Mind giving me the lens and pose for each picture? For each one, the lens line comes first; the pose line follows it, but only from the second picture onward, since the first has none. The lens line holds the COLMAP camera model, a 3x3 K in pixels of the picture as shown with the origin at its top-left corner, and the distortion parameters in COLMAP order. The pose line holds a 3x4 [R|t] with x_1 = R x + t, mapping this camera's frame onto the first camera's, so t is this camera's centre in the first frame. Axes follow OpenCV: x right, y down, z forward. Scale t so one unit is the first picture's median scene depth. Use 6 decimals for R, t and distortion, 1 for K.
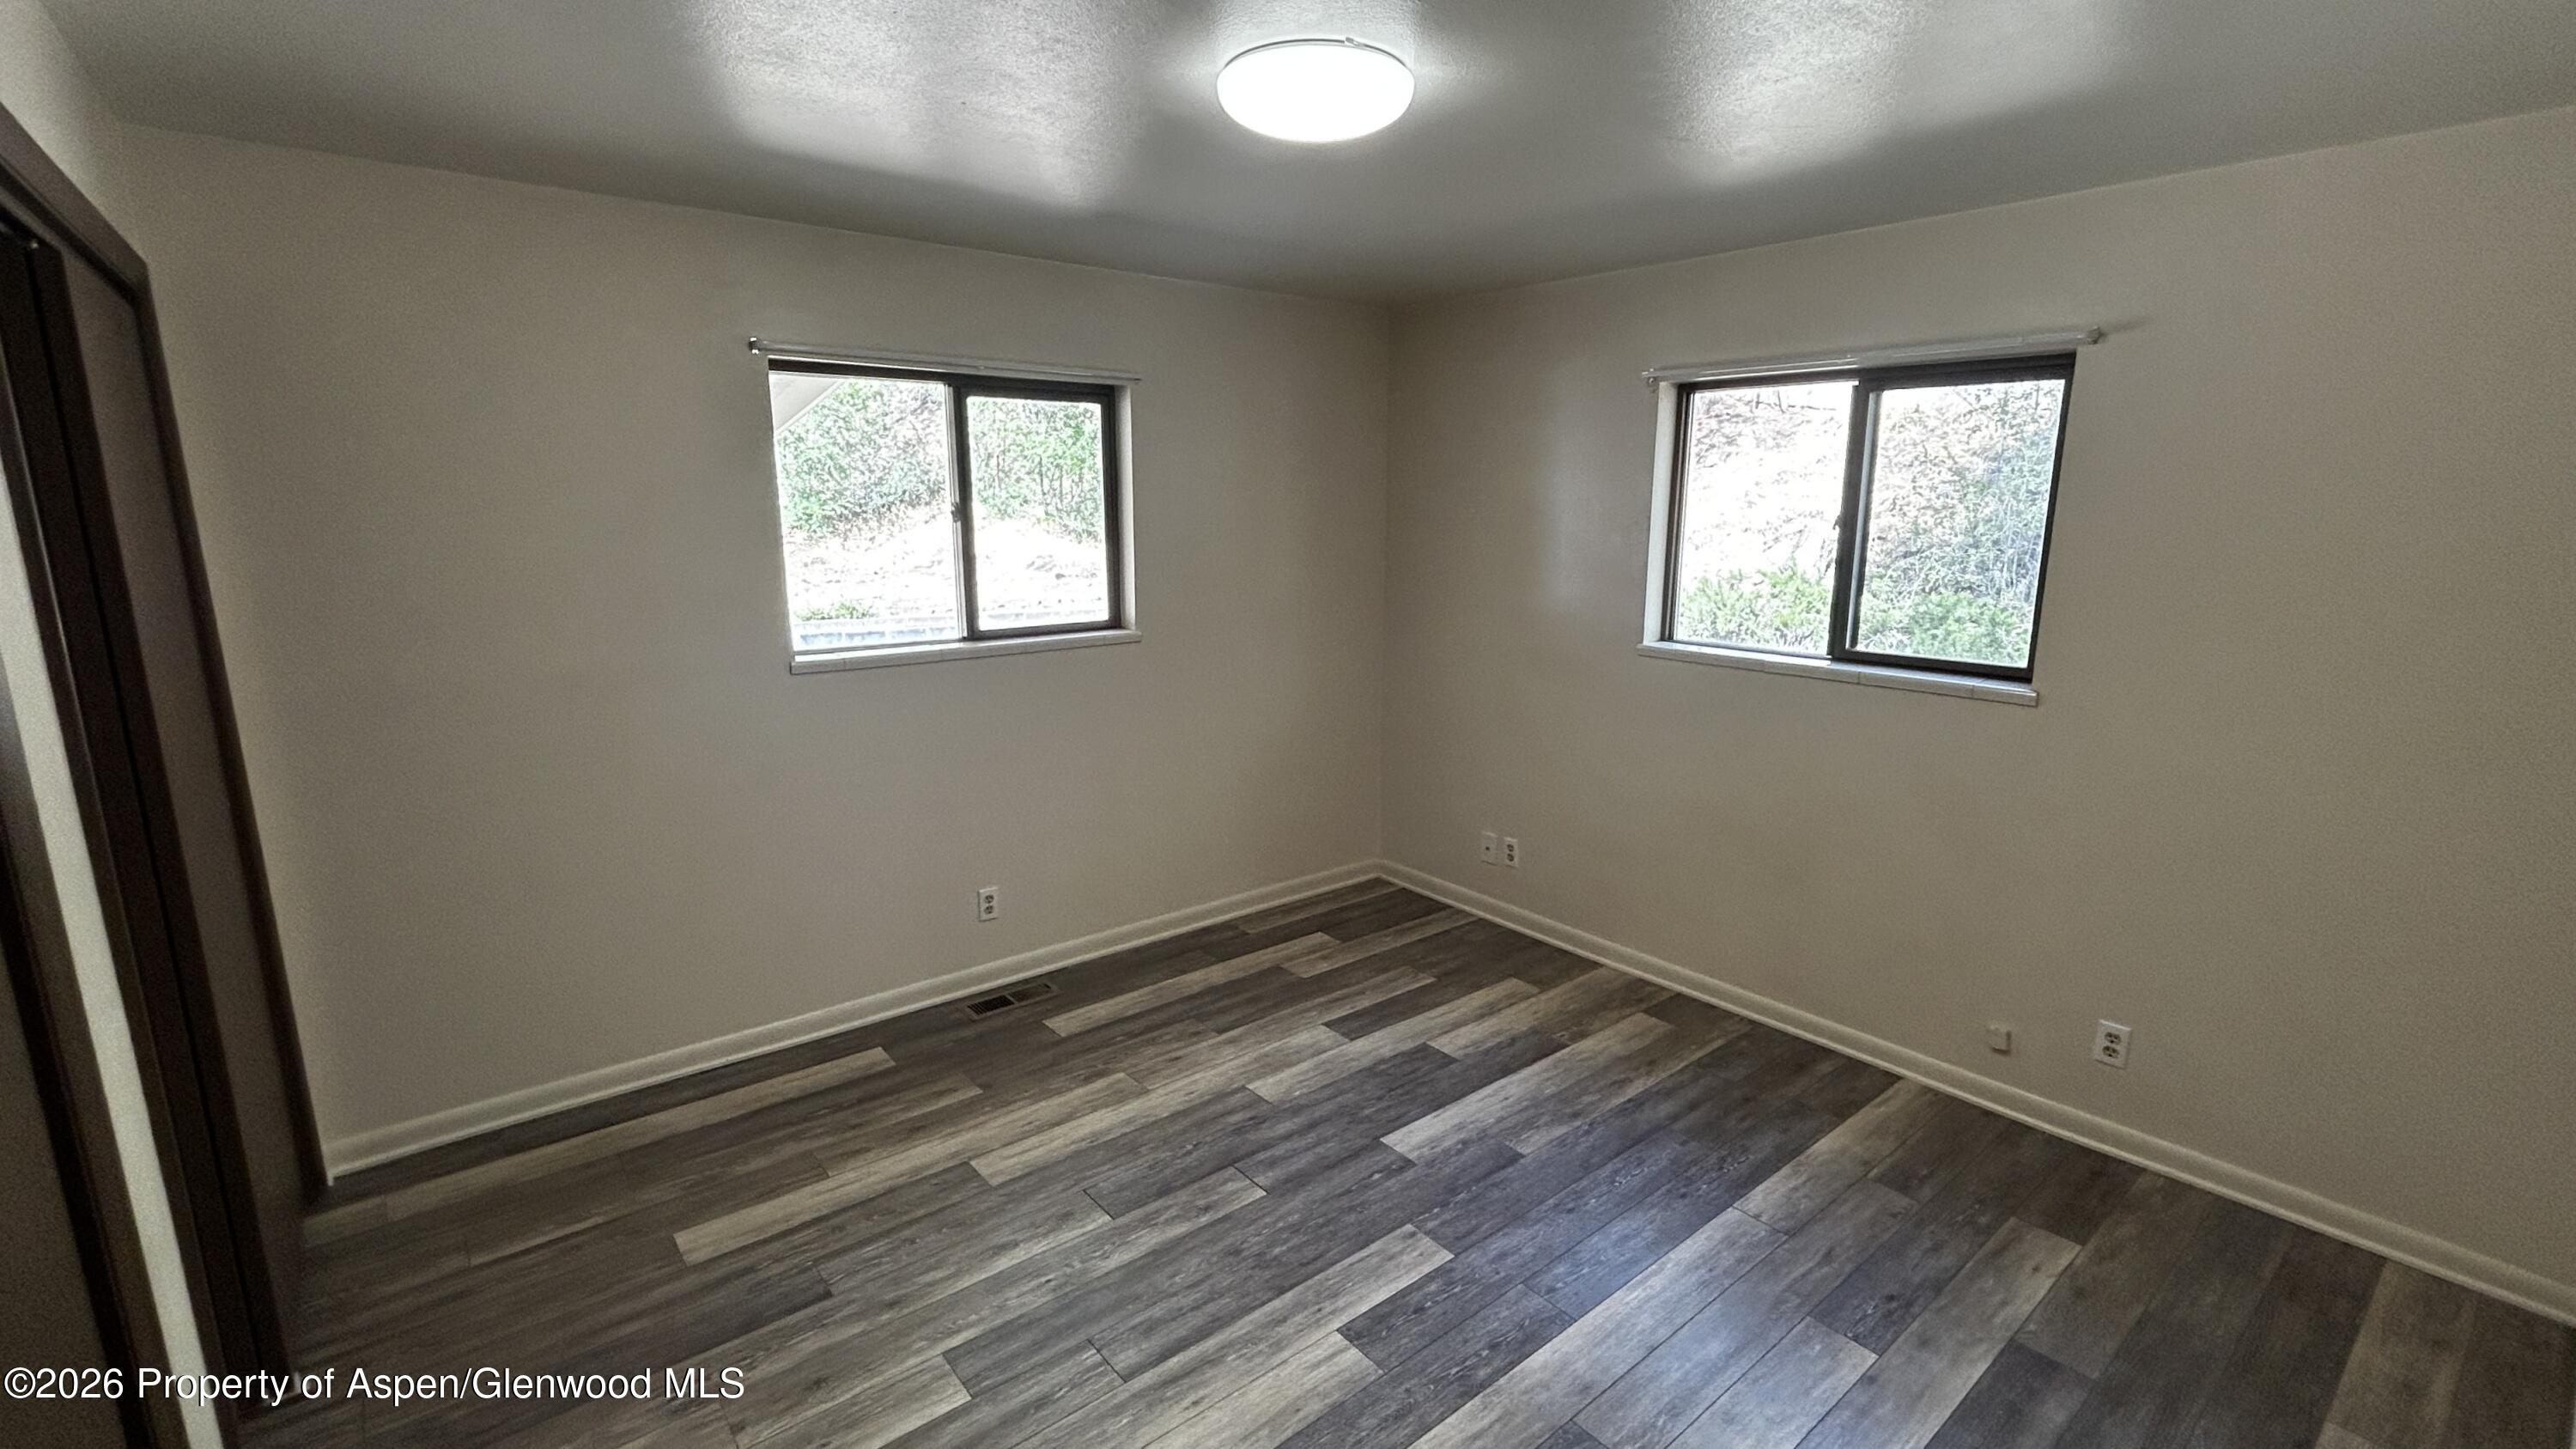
lens RADIAL K [[1088.4, 0, 1327.4], [0, 1088.4, 723.0], [0, 0, 1]] dist [-0.000121, 0.000178]
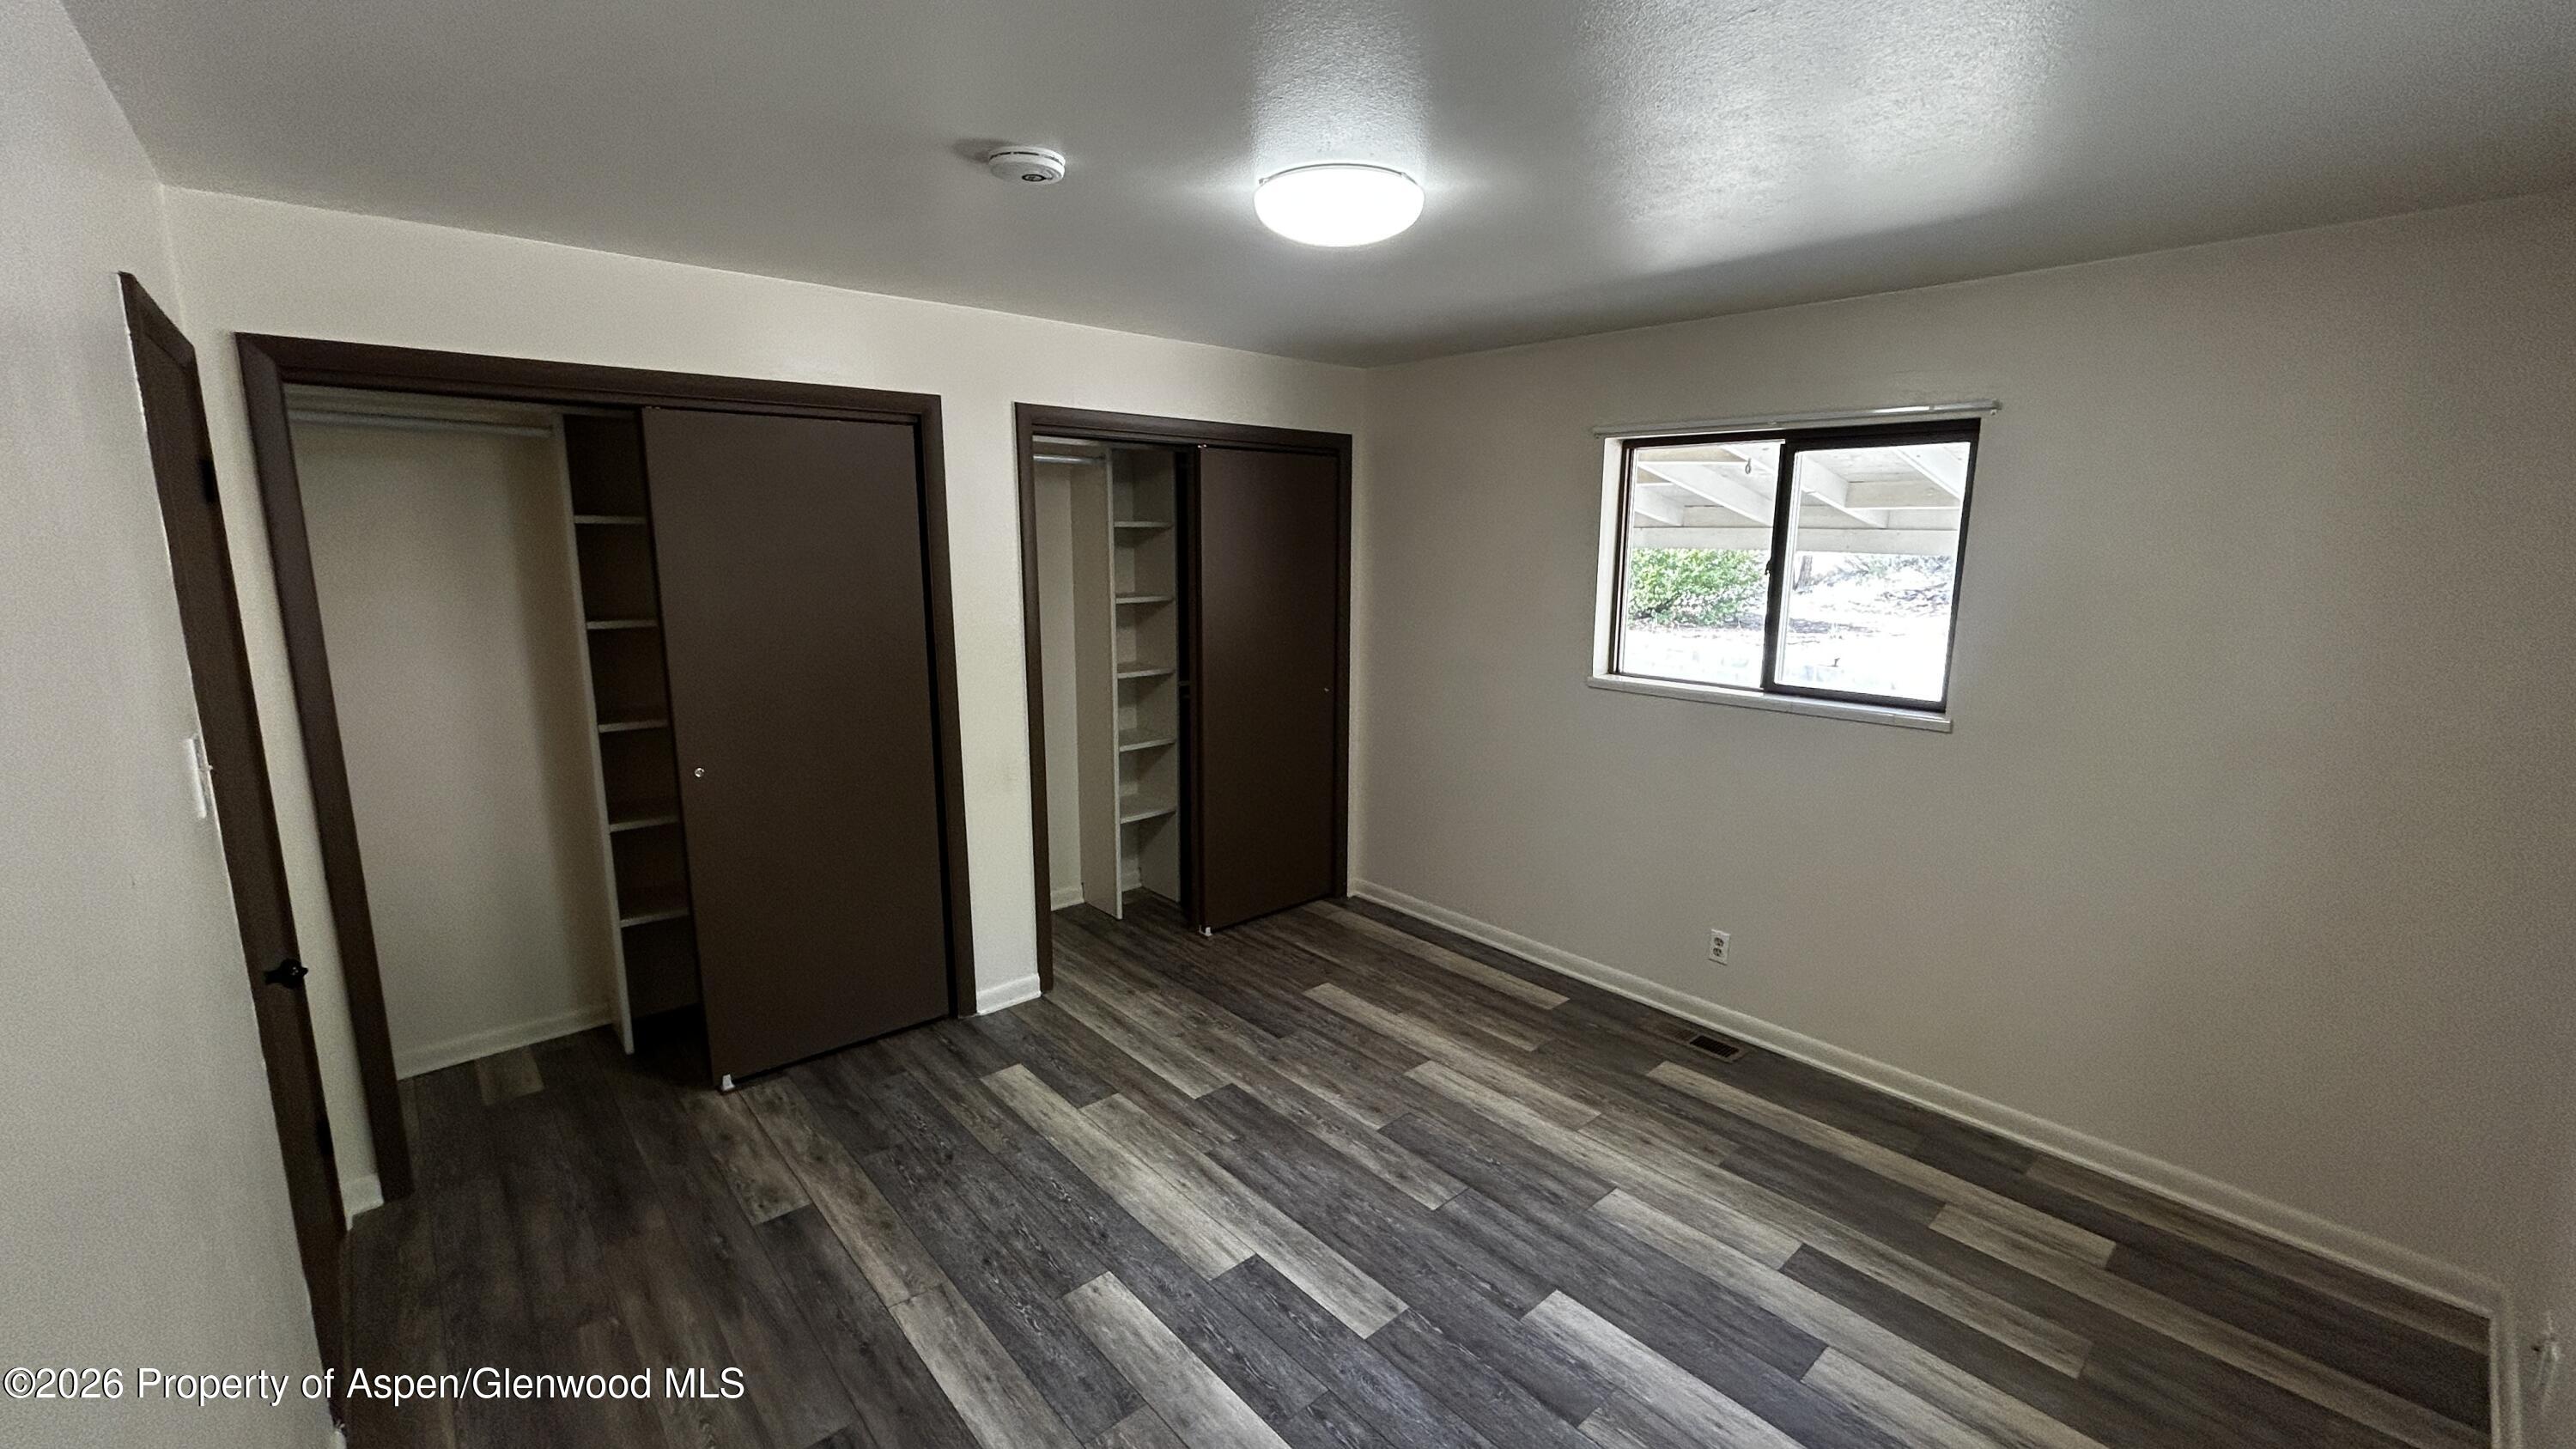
lens RADIAL K [[1088.4, 0, 1327.4], [0, 1088.4, 723.0], [0, 0, 1]] dist [-0.000121, 0.000178]
pose [[0.041684, 0.172762, -0.984081, 0.785185], [-0.217236, 0.962942, 0.159850, -0.145075], [0.975229, 0.207114, 0.077669, 0.637049]]
